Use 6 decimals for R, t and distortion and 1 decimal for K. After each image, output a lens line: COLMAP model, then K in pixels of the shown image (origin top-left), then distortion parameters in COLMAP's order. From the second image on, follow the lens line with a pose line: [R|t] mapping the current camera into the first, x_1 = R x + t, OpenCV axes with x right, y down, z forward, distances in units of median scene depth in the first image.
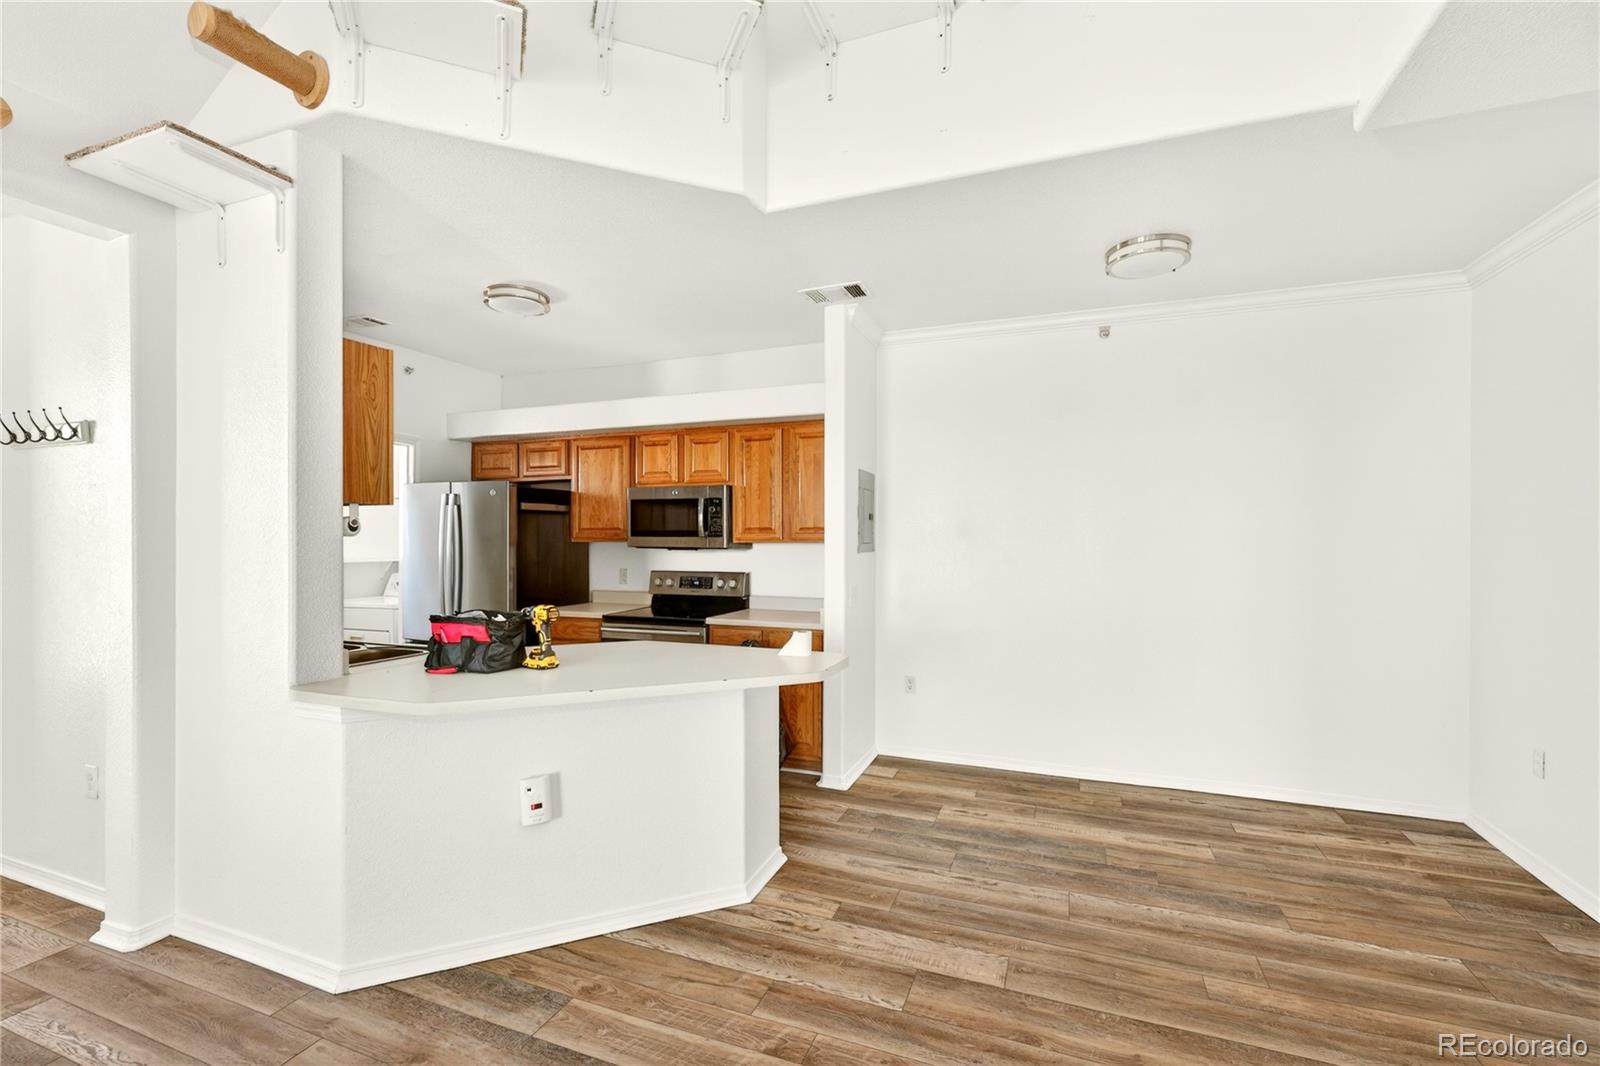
lens RADIAL K [[696.2, 0, 807.3], [0, 696.2, 540.6], [0, 0, 1]] dist [-0.000257, -0.000250]
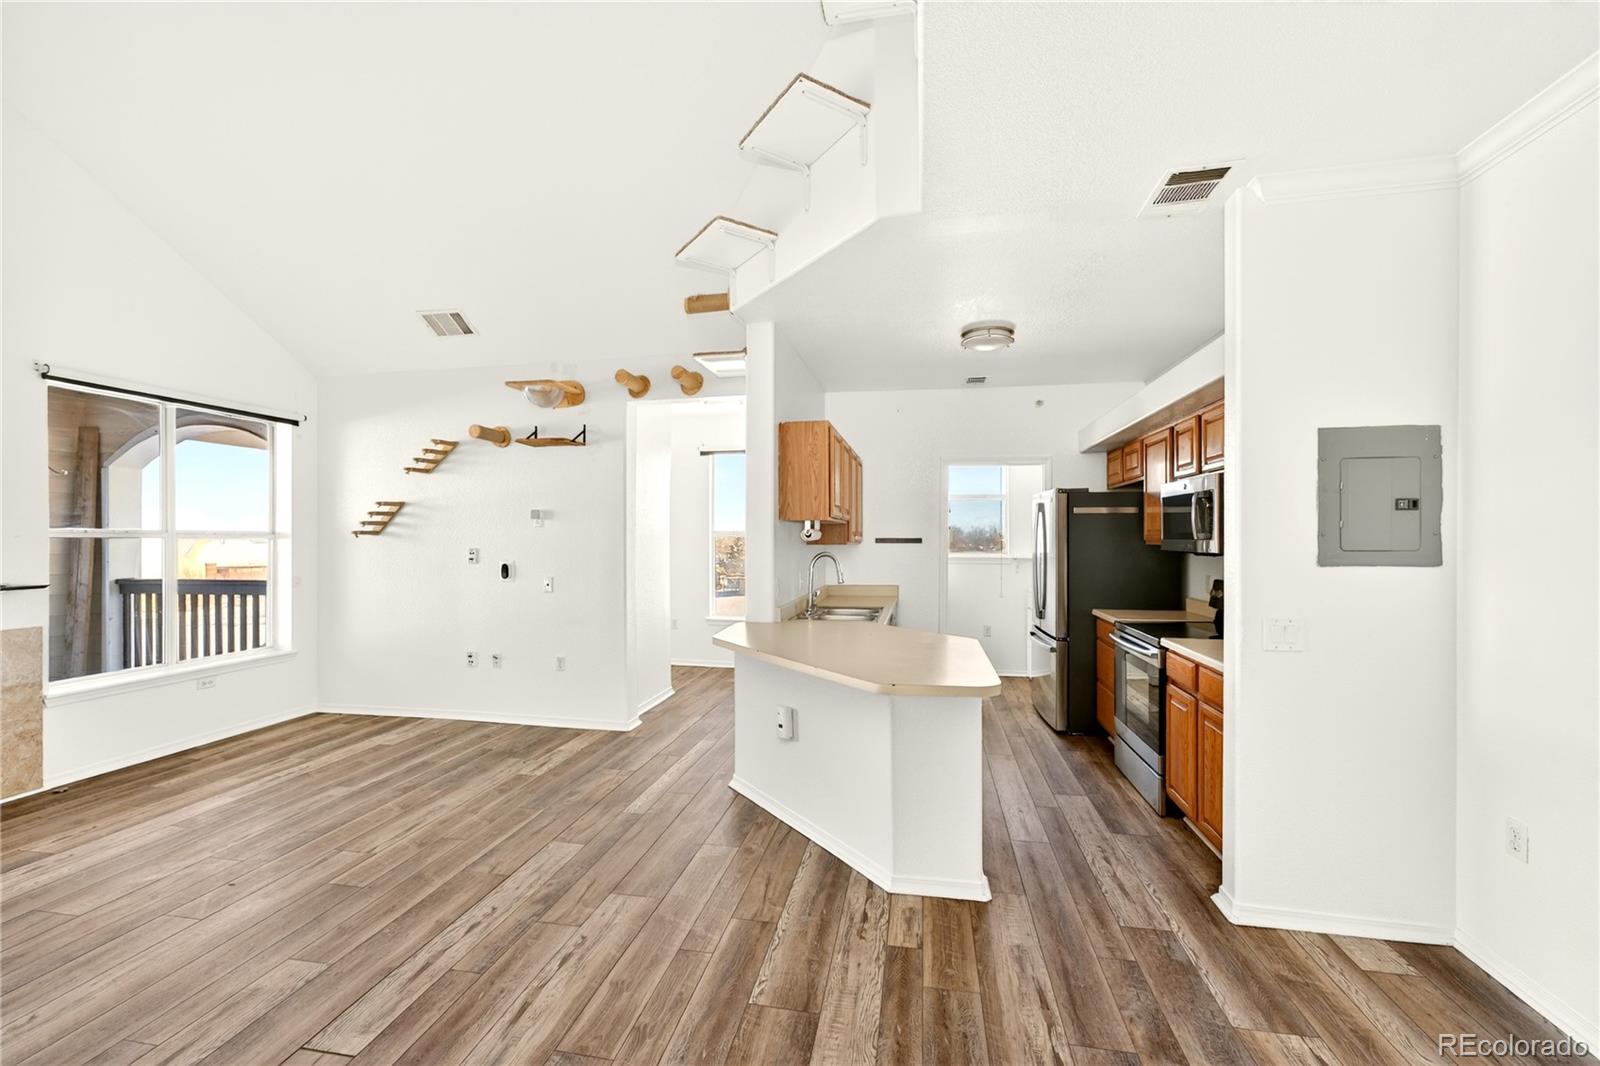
lens RADIAL K [[637.8, 0, 798.9], [0, 637.8, 540.0], [0, 0, 1]] dist [-0.002009, 0.003825]
pose [[0.179992, 0.004552, -0.983657, 0.711877], [-0.000737, 0.999990, 0.004493, -0.011706], [0.983668, -0.000084, 0.179994, 0.594751]]
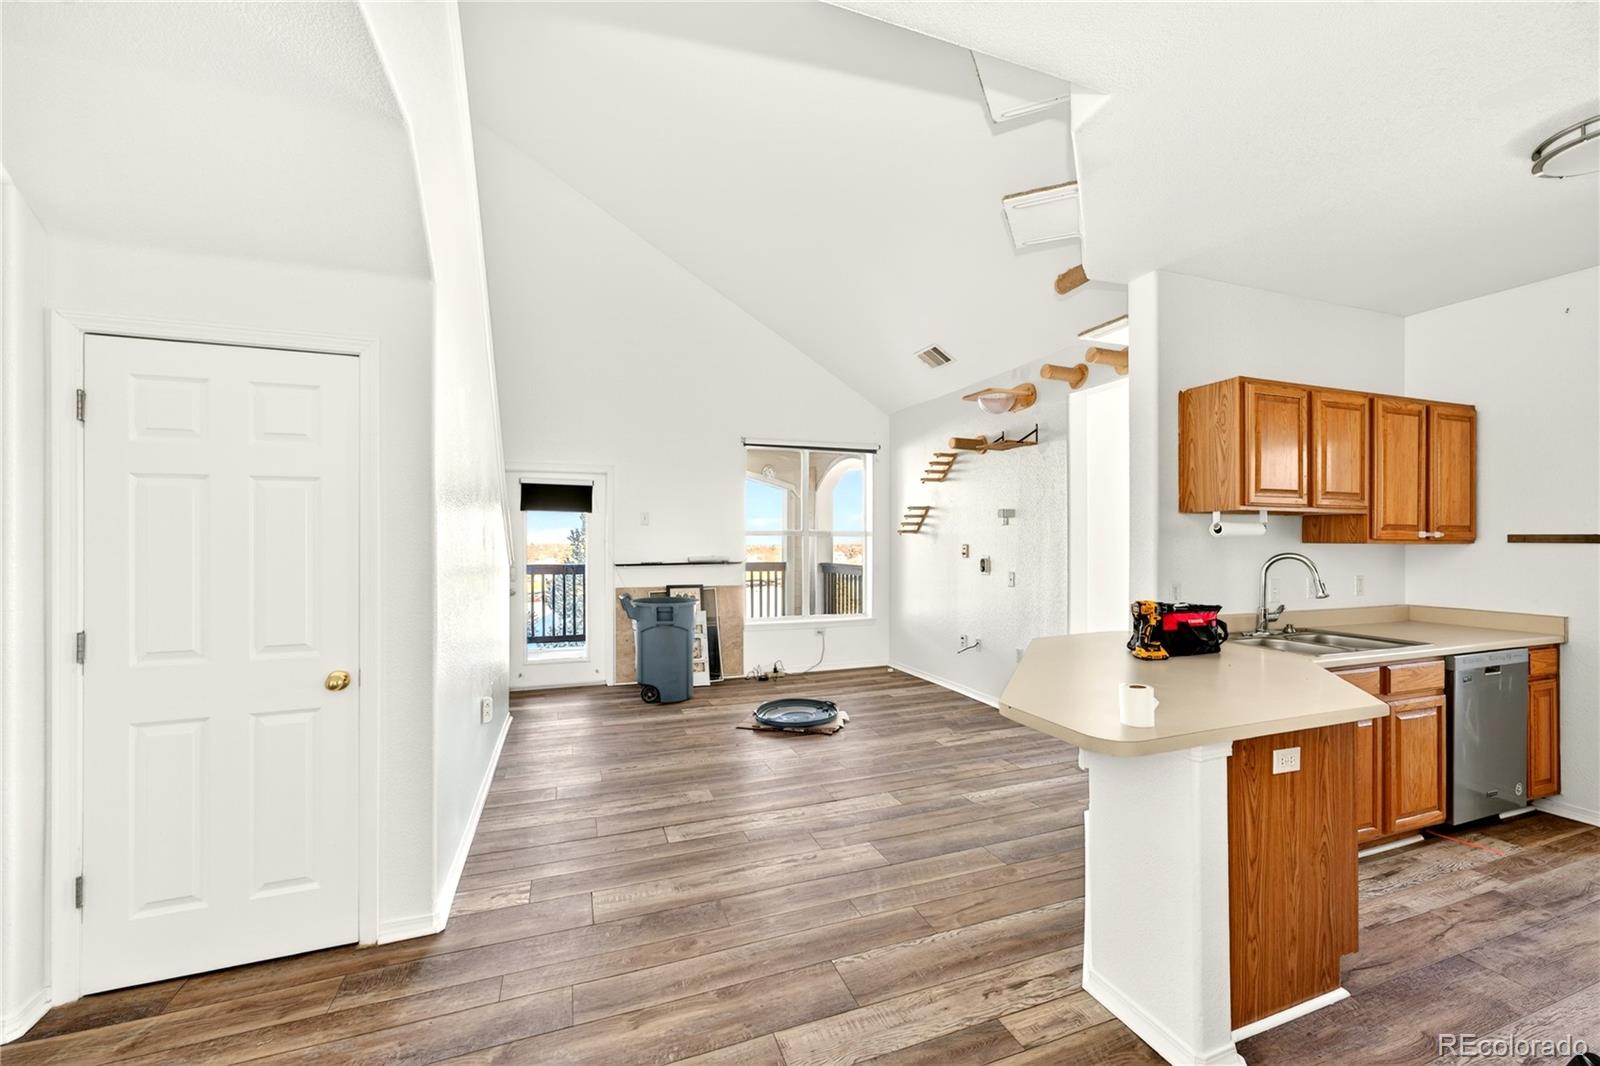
lens RADIAL K [[637.8, 0, 806.8], [0, 637.8, 535.8], [0, 0, 1]] dist [-0.078997, 0.057412]
pose [[-0.747741, -0.000895, -0.663990, 0.548986], [-0.000251, 0.999999, -0.001065, -0.006002], [0.663991, -0.000630, -0.747741, 1.137012]]
